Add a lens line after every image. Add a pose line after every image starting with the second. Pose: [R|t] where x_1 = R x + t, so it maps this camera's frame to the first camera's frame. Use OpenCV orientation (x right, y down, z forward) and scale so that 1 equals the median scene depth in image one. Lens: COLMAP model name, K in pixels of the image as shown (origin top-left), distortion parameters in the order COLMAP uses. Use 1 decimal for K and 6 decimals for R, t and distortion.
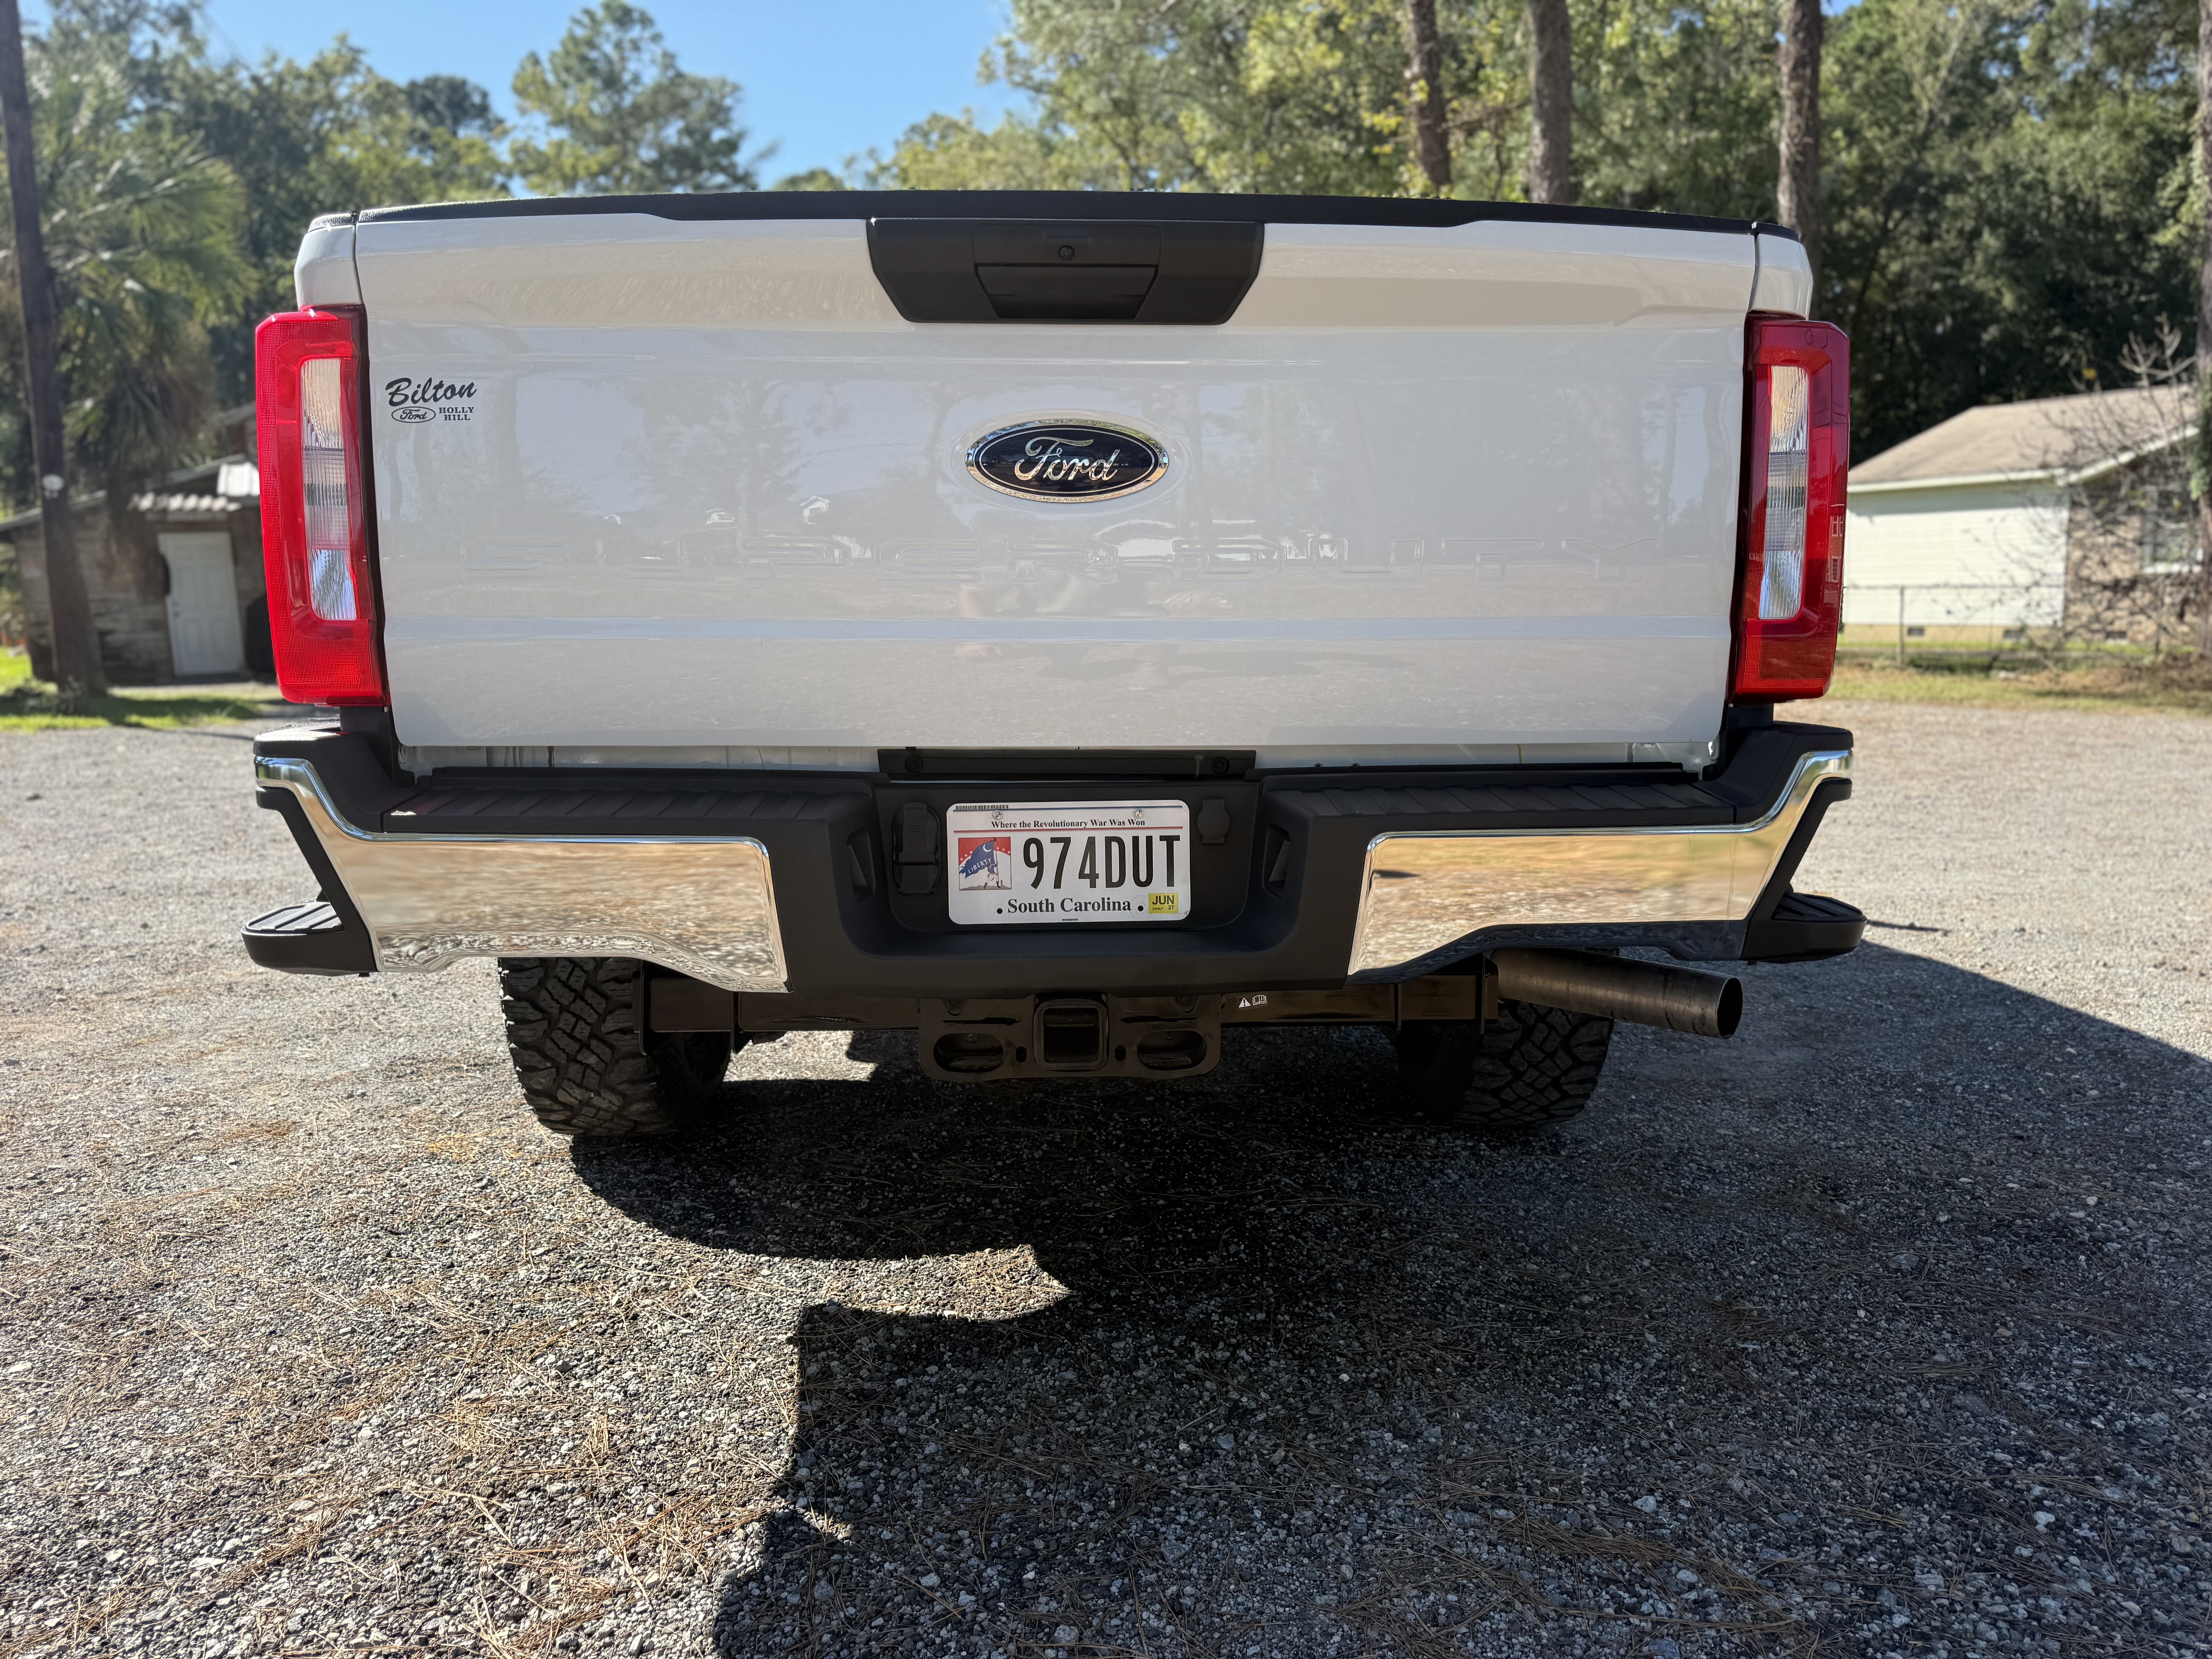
lens RADIAL K [[1519.8, 0, 1109.1], [0, 1519.8, 820.7], [0, 0, 1]] dist [0.076170, -0.084541]
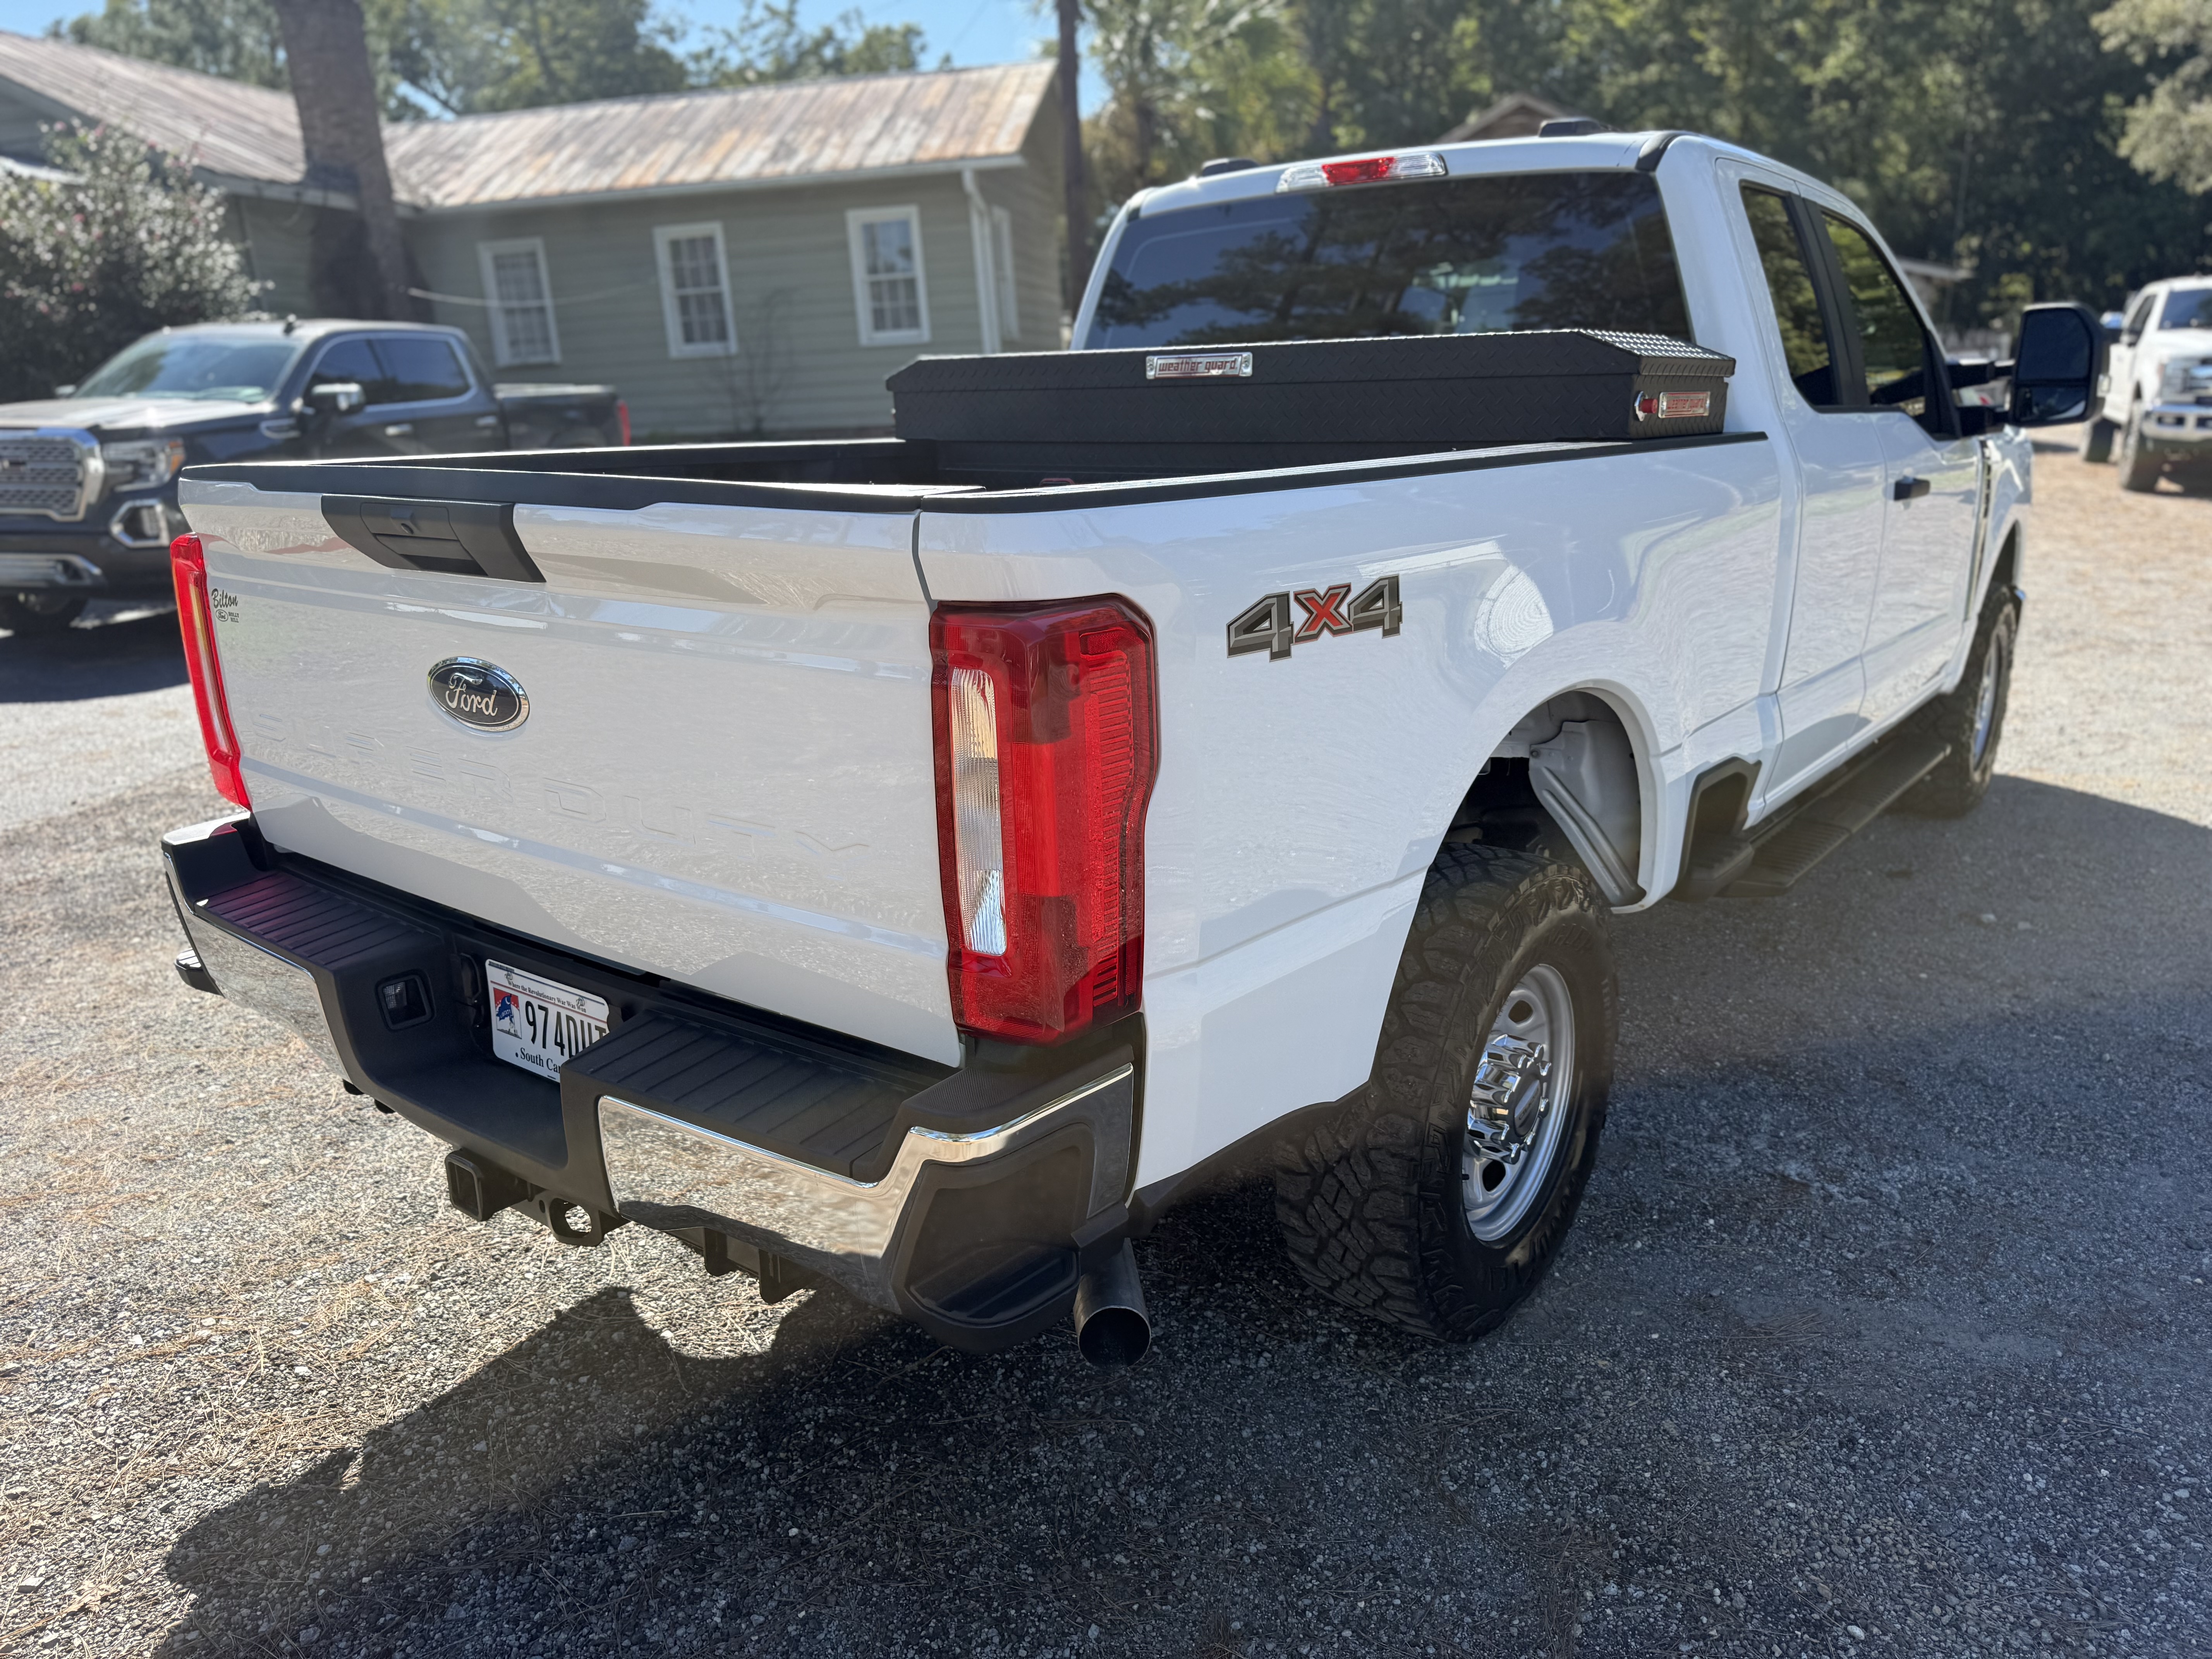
lens RADIAL K [[1550.3, 0, 1172.5], [0, 1550.3, 826.3], [0, 0, 1]] dist [0.058411, -0.091776]
pose [[0.769520, 0.164233, -0.617144, 1.025158], [-0.065630, 0.981588, 0.179384, -0.360115], [0.635241, -0.097536, 0.766130, 0.421410]]
